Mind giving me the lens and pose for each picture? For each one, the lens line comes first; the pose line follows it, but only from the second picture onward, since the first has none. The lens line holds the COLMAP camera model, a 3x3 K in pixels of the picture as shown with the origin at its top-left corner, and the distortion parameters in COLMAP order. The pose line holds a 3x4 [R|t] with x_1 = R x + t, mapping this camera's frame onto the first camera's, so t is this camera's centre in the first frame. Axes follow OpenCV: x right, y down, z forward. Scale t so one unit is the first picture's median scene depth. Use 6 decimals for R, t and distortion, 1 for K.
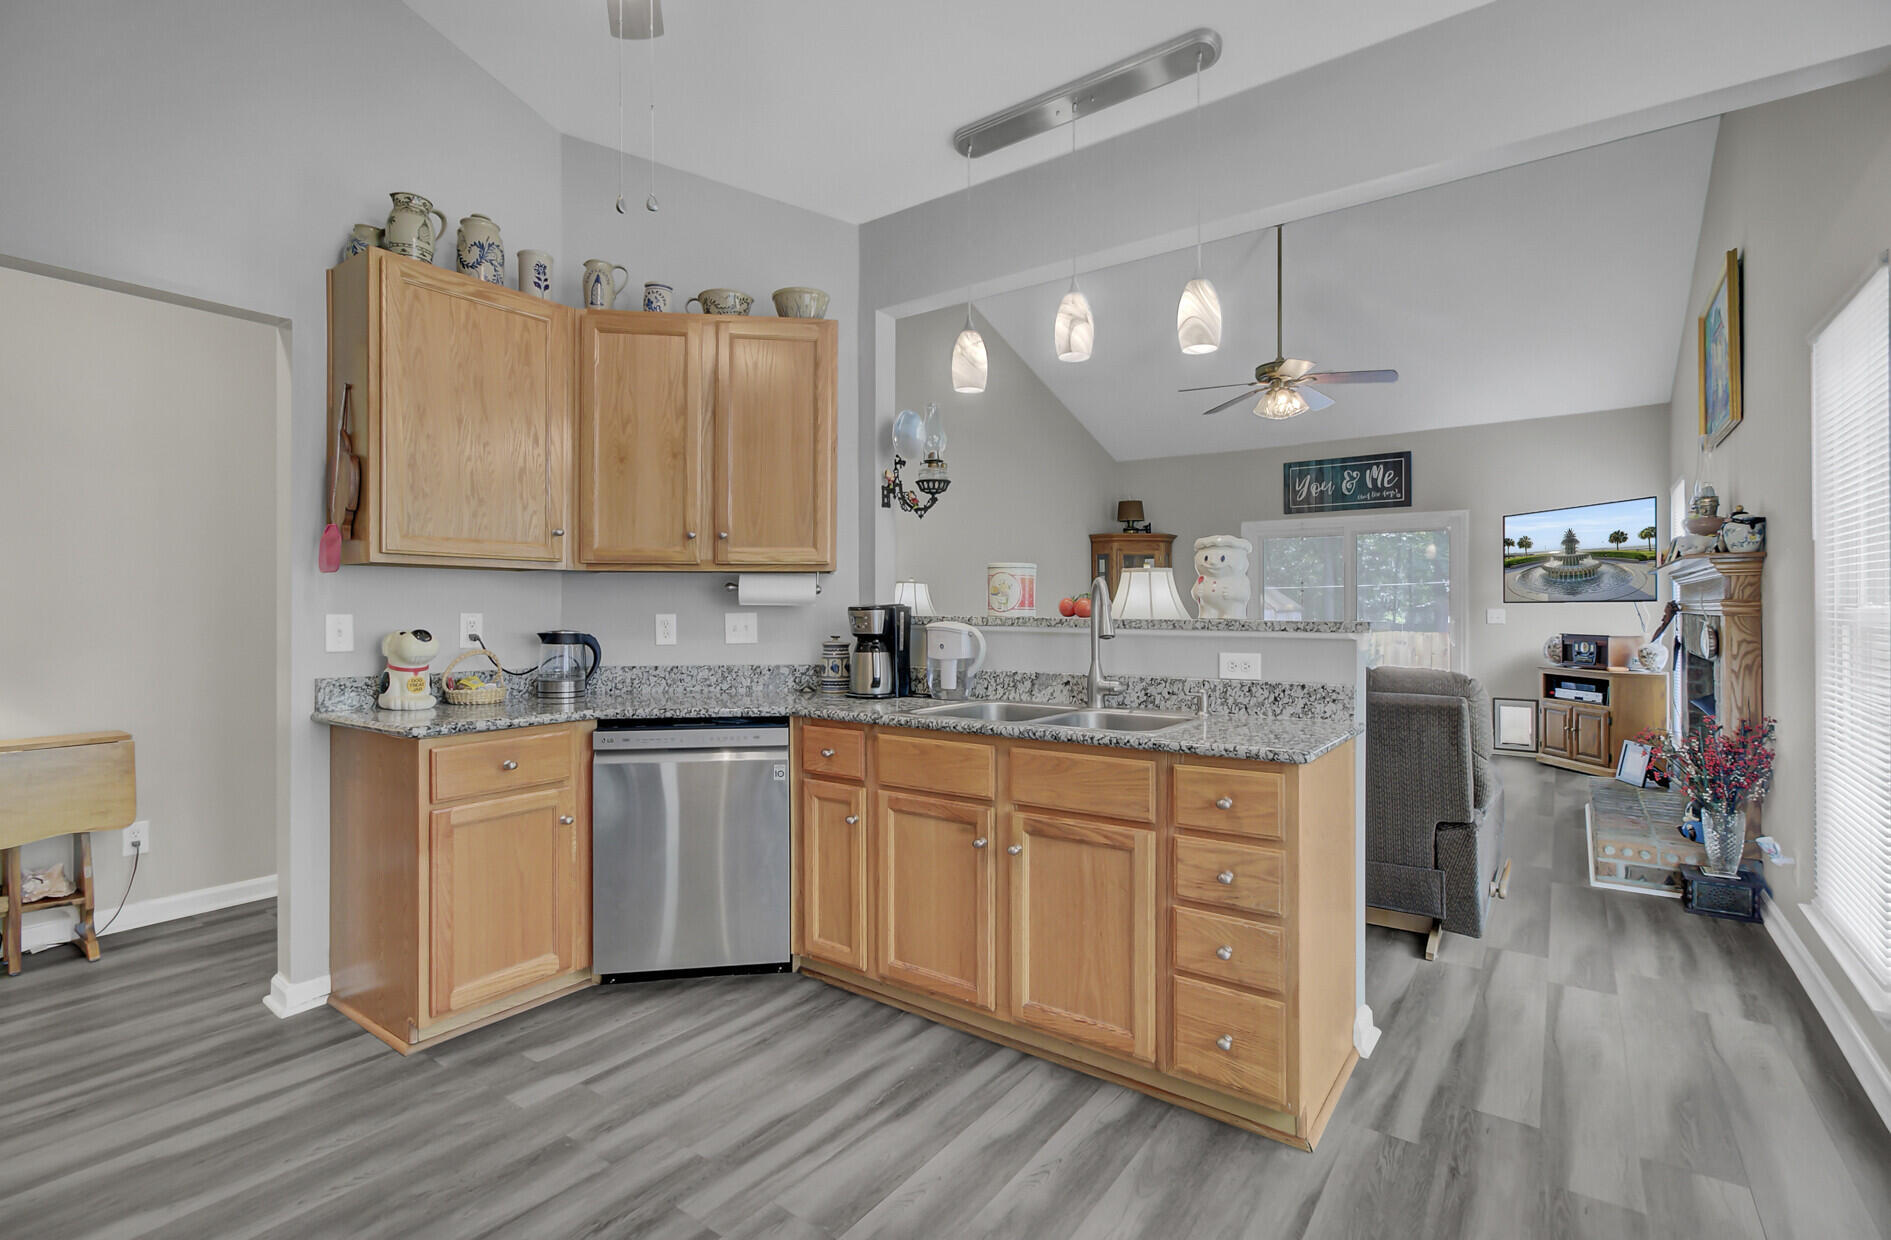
lens RADIAL K [[890.6, 0, 923.1], [0, 890.6, 605.5], [0, 0, 1]] dist [-0.015030, 0.021204]
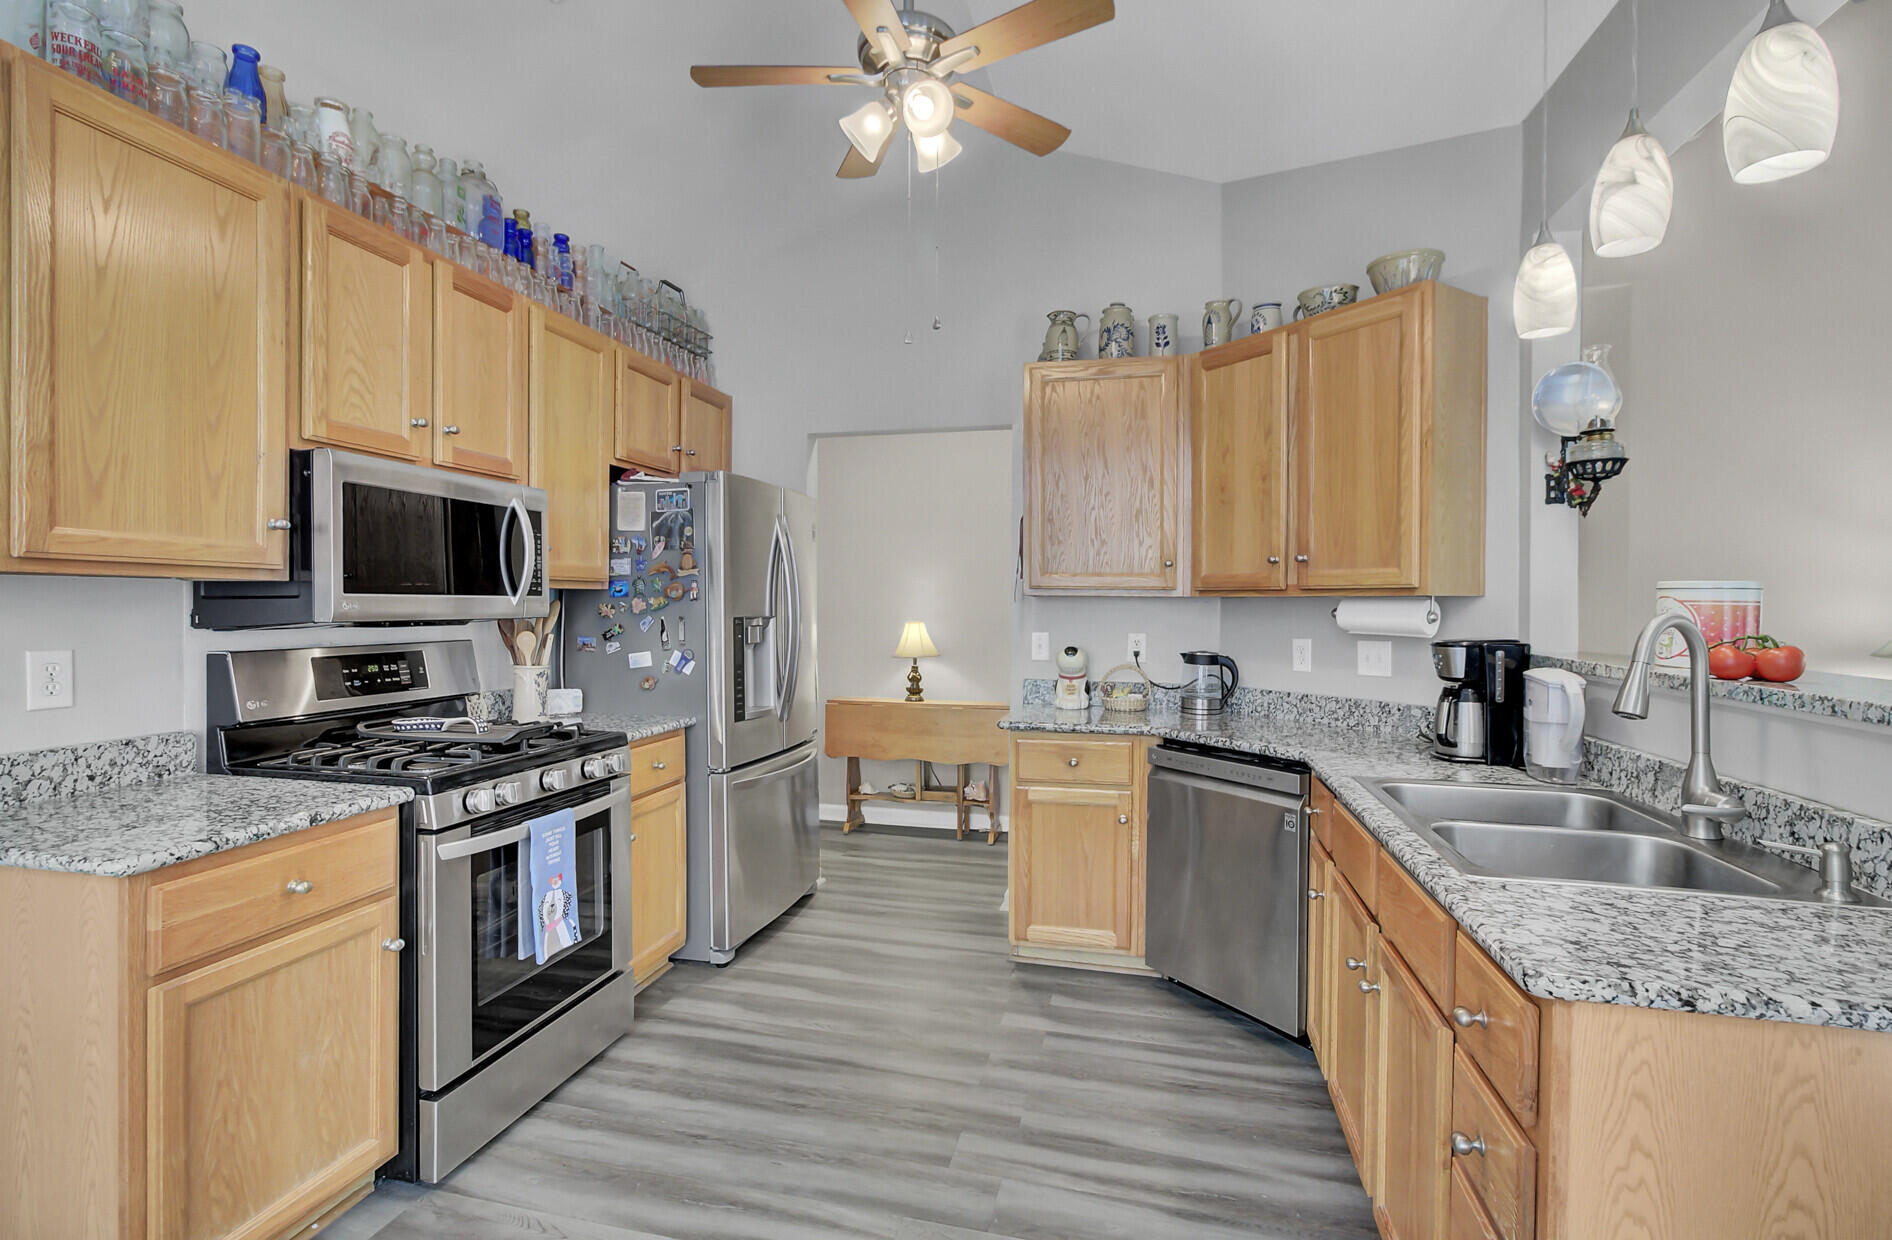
lens RADIAL K [[891.0, 0, 923.6], [0, 891.0, 605.5], [0, 0, 1]] dist [-0.015030, 0.021204]
pose [[0.376685, 0.005074, -0.926327, 0.566373], [-0.004379, 0.999984, 0.003696, -0.036328], [0.926331, 0.002664, 0.376701, 0.334819]]
